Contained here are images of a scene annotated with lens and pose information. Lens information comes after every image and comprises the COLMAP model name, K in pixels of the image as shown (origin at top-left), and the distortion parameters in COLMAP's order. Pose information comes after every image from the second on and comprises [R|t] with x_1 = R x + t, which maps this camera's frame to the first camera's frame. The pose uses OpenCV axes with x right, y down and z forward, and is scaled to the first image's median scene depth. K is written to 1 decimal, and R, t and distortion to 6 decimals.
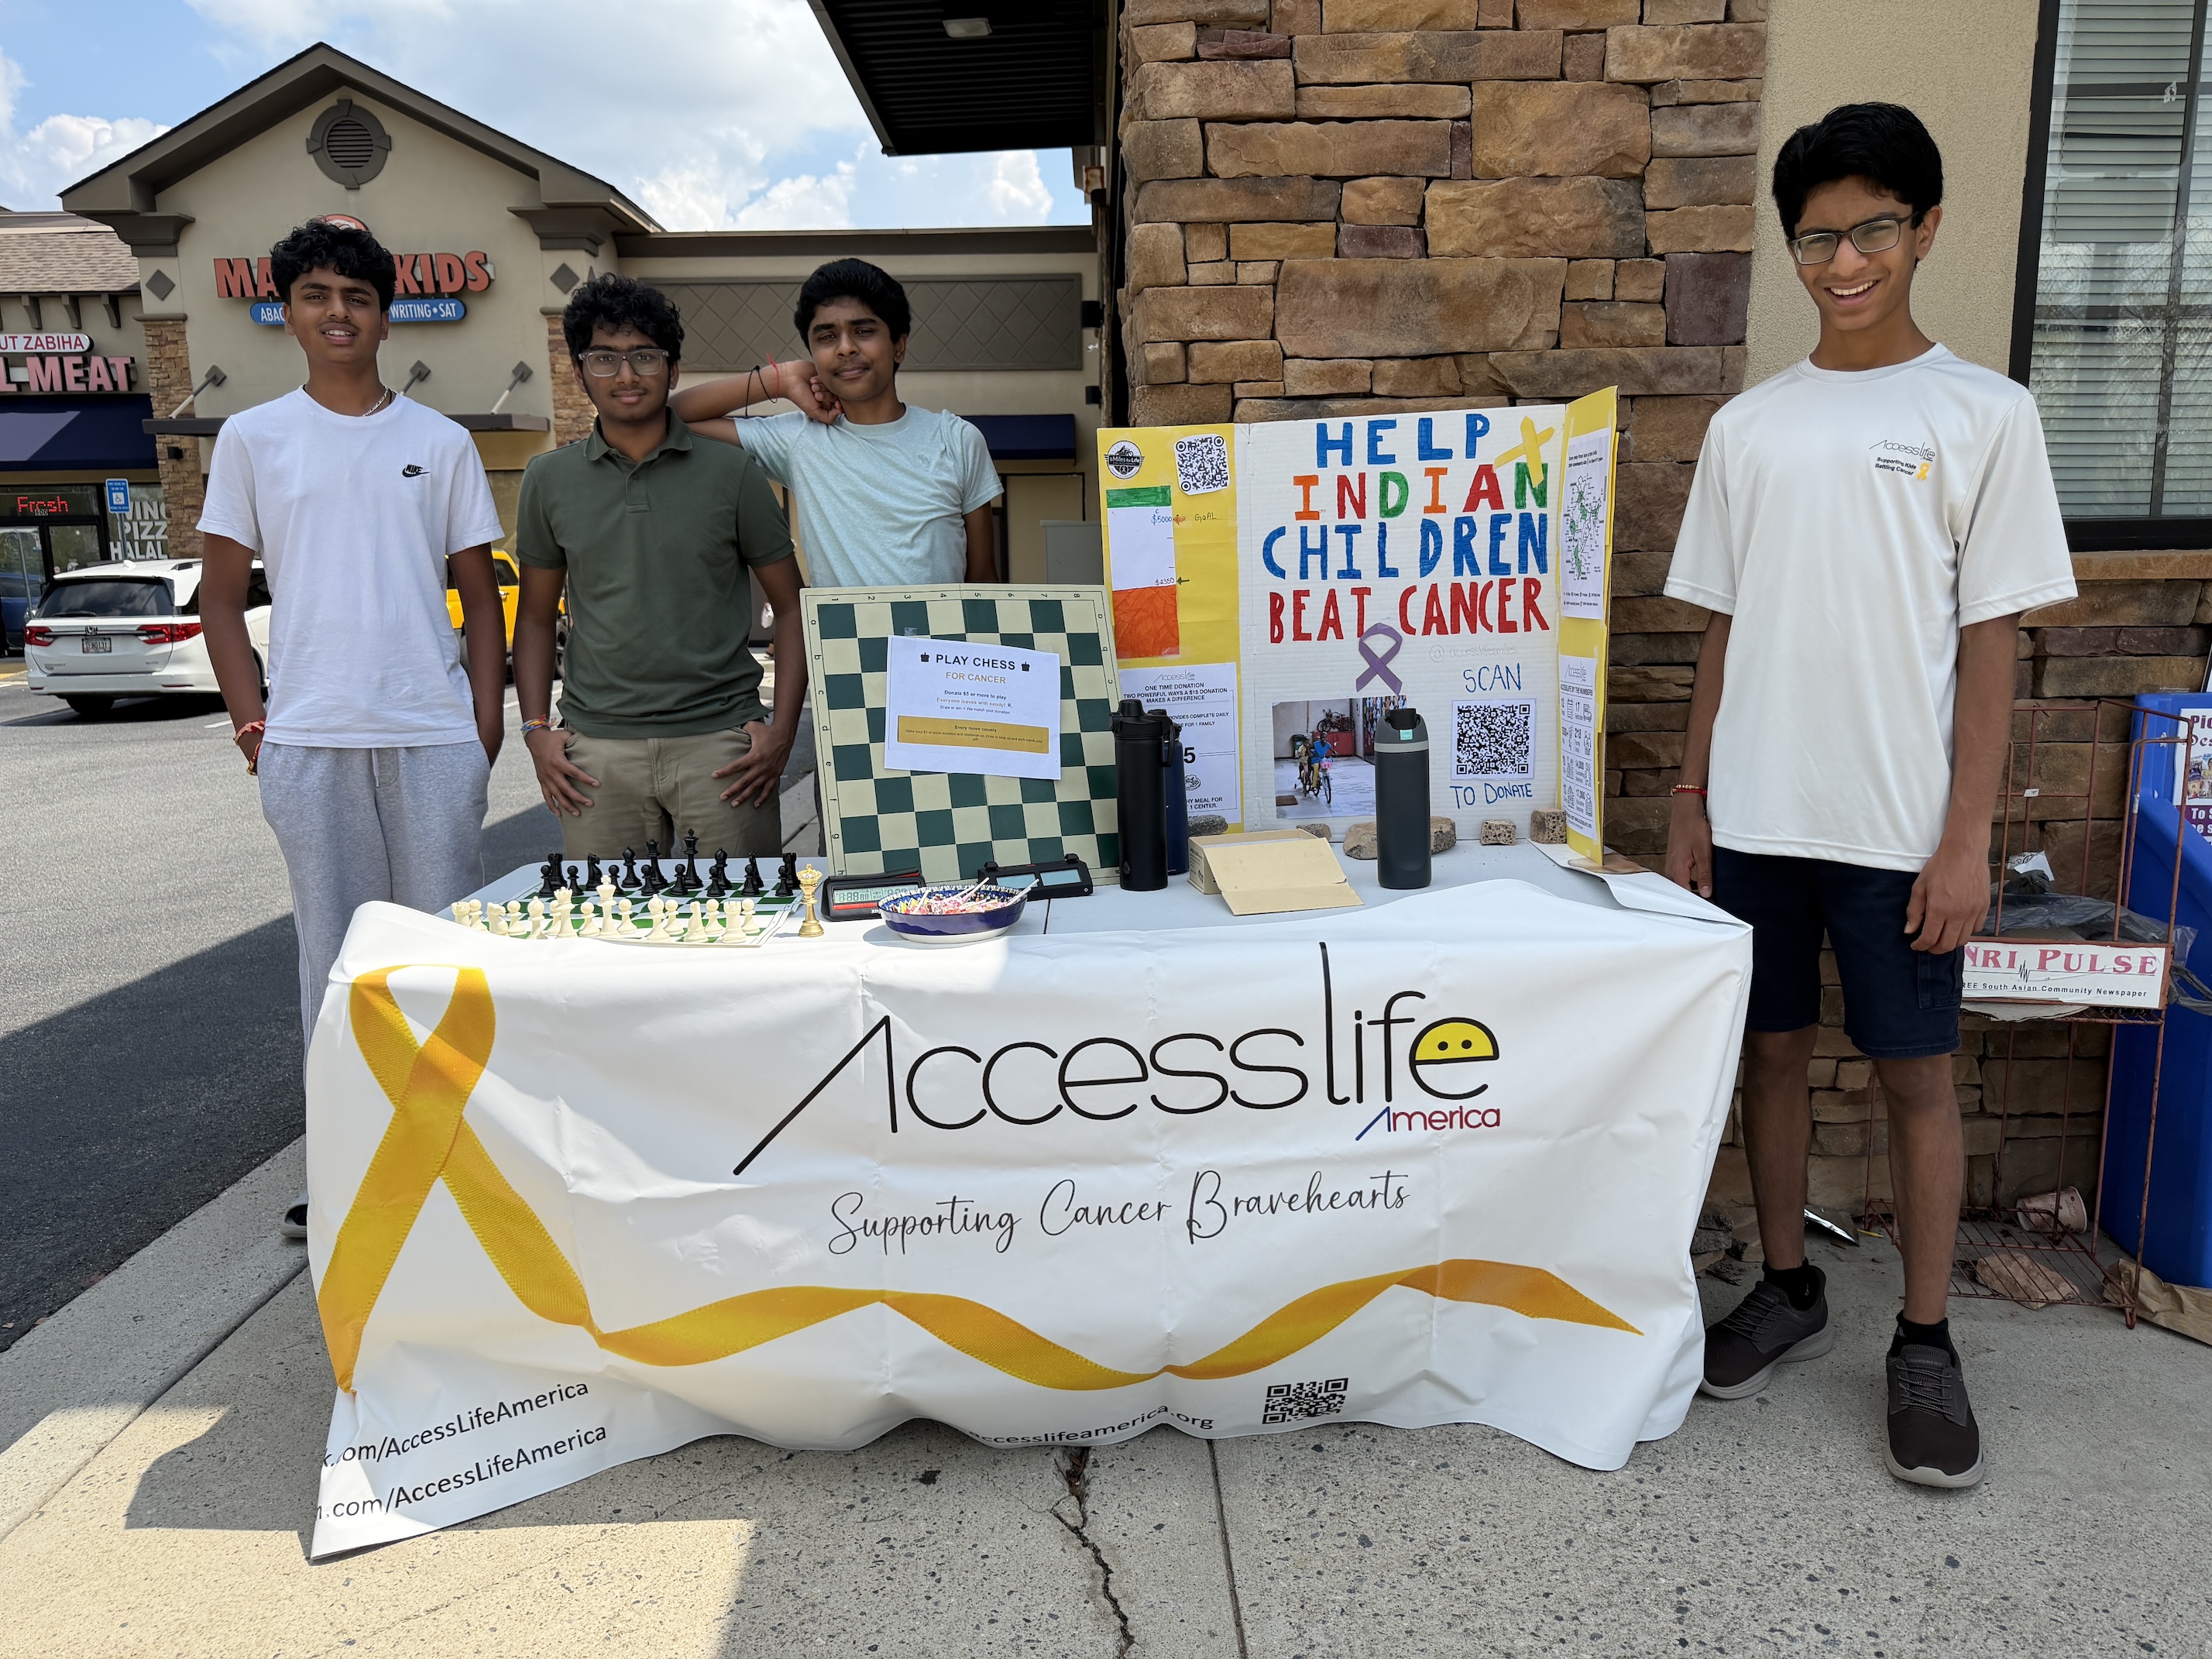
lens RADIAL K [[1571.4, 0, 1119.5], [0, 1571.4, 824.0], [0, 0, 1]] dist [0.009943, -0.032316]
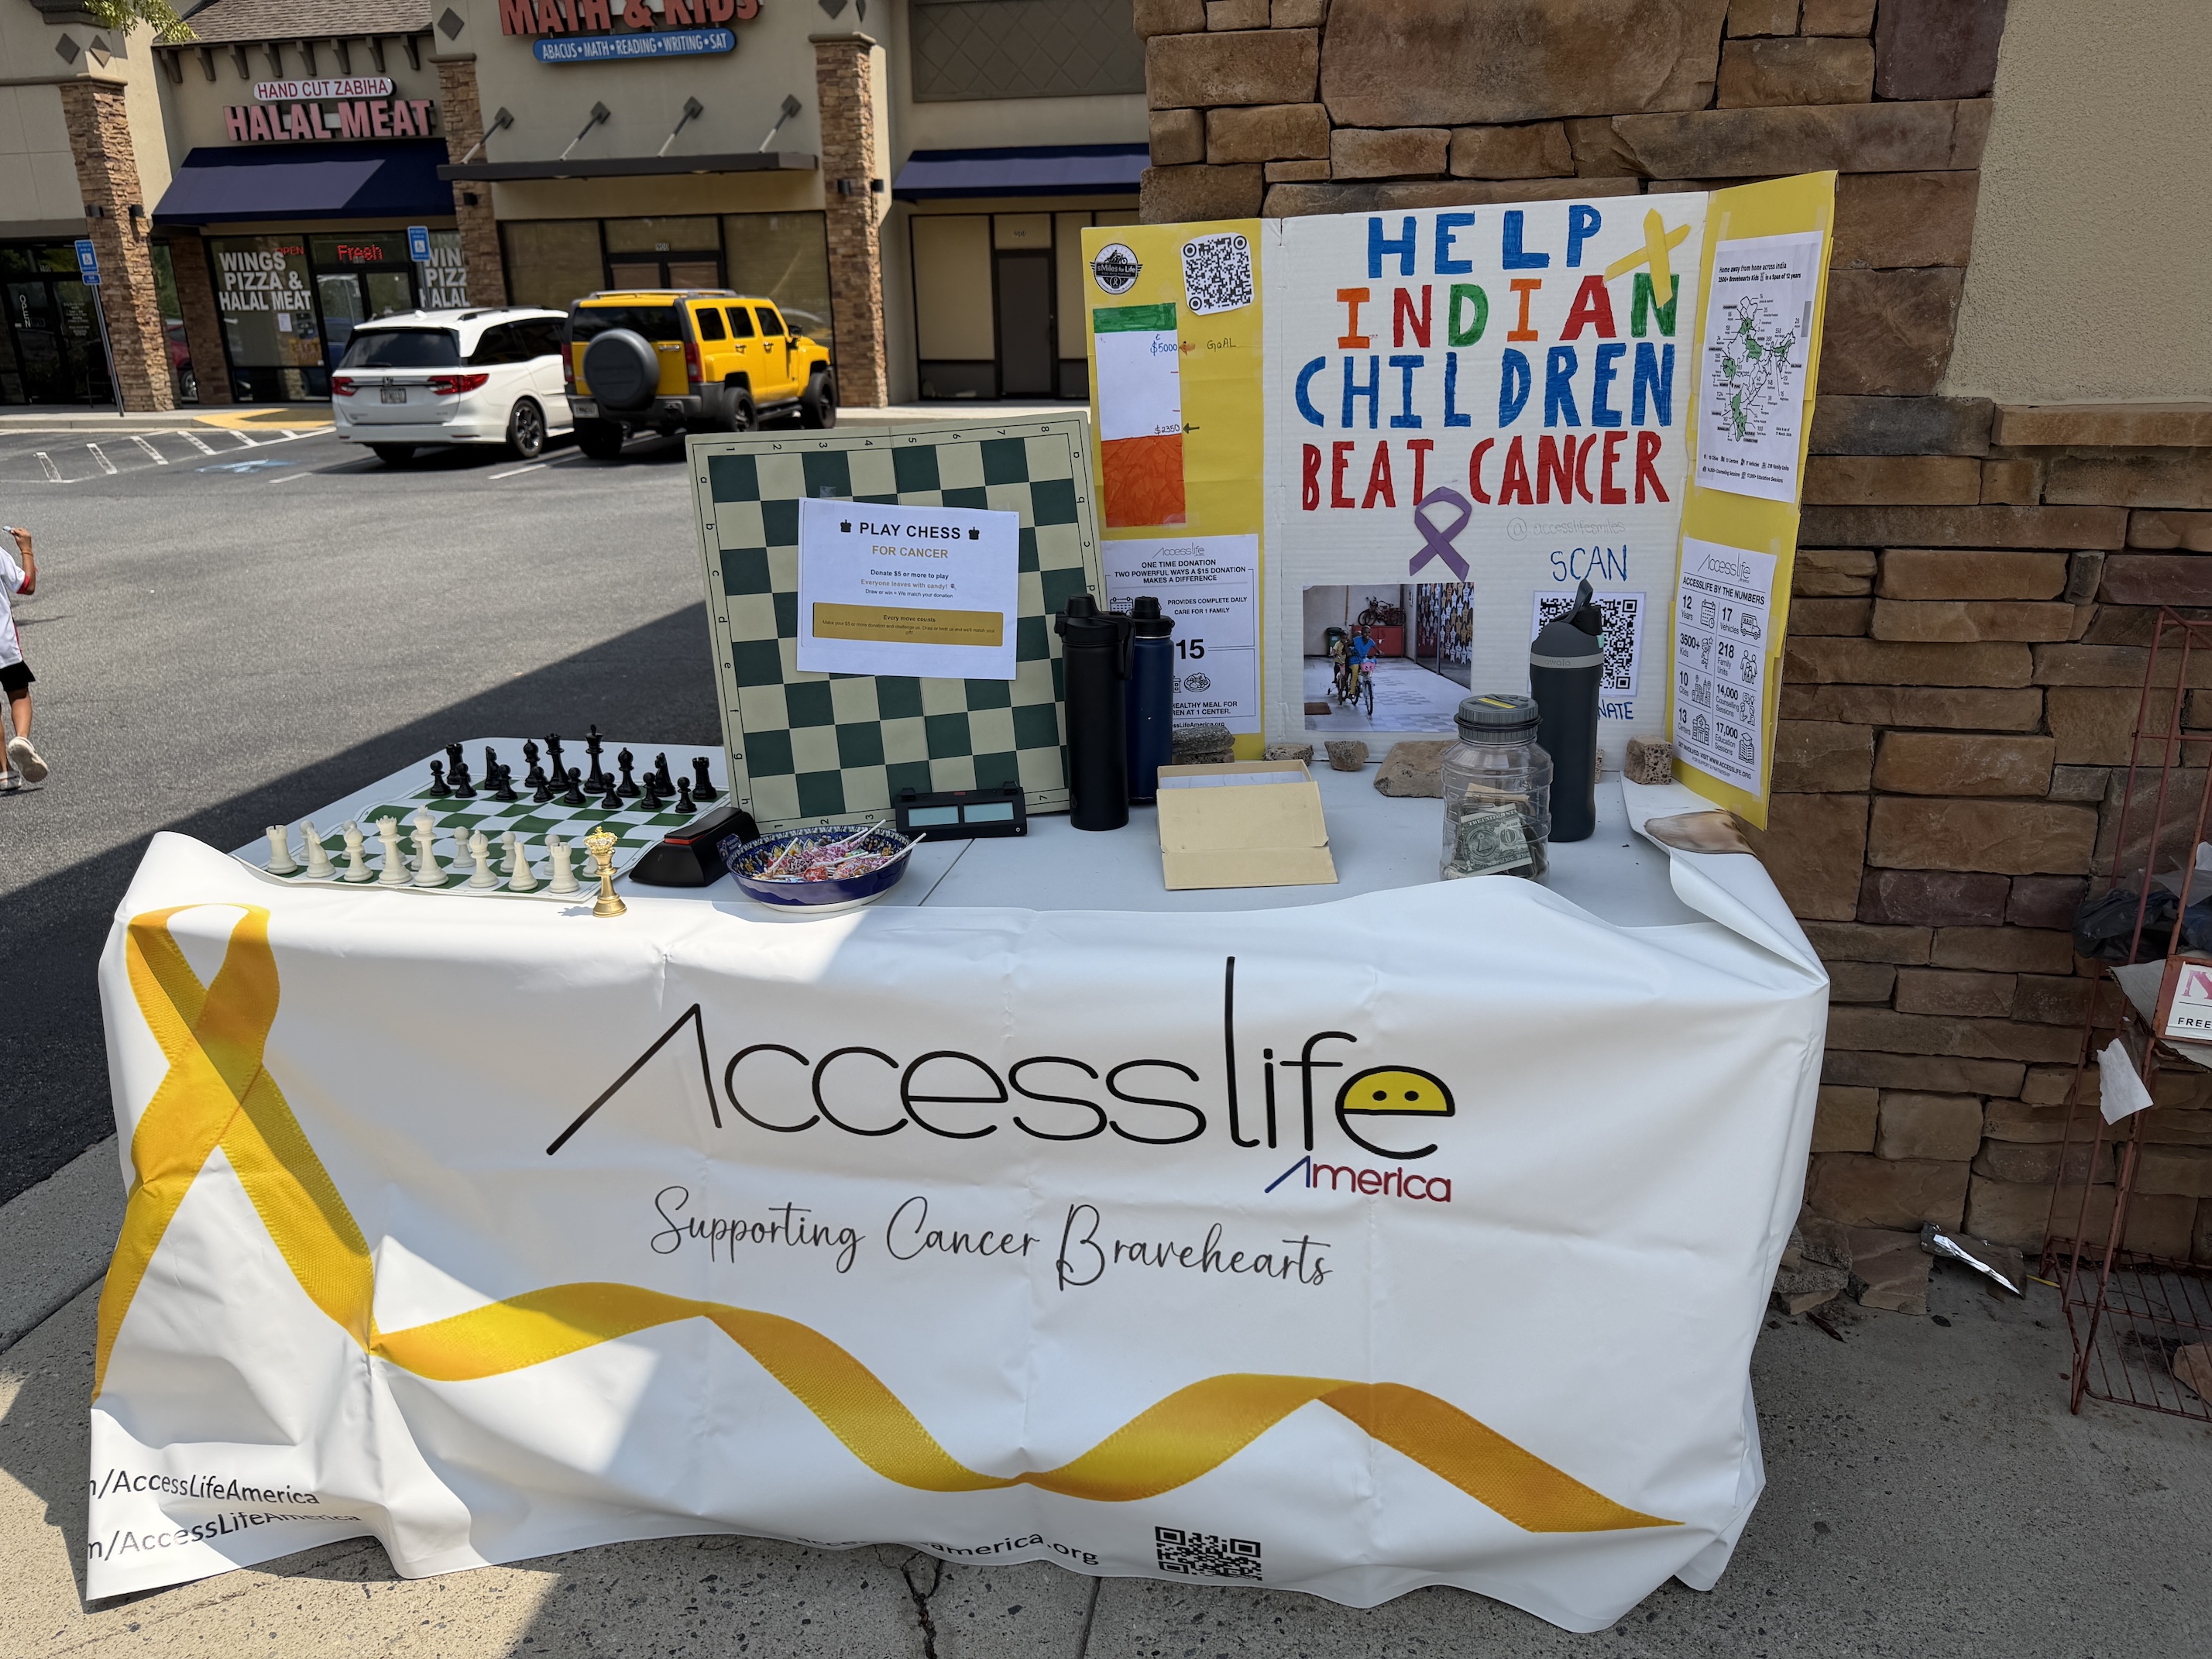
lens RADIAL K [[1571.4, 0, 1088.9], [0, 1571.4, 839.8], [0, 0, 1]] dist [0.009943, -0.032316]
pose [[0.977600, 0.066685, -0.199626, 0.164255], [-0.032366, 0.984829, 0.170481, -0.084327], [0.207966, -0.160202, 0.964928, 0.190737]]
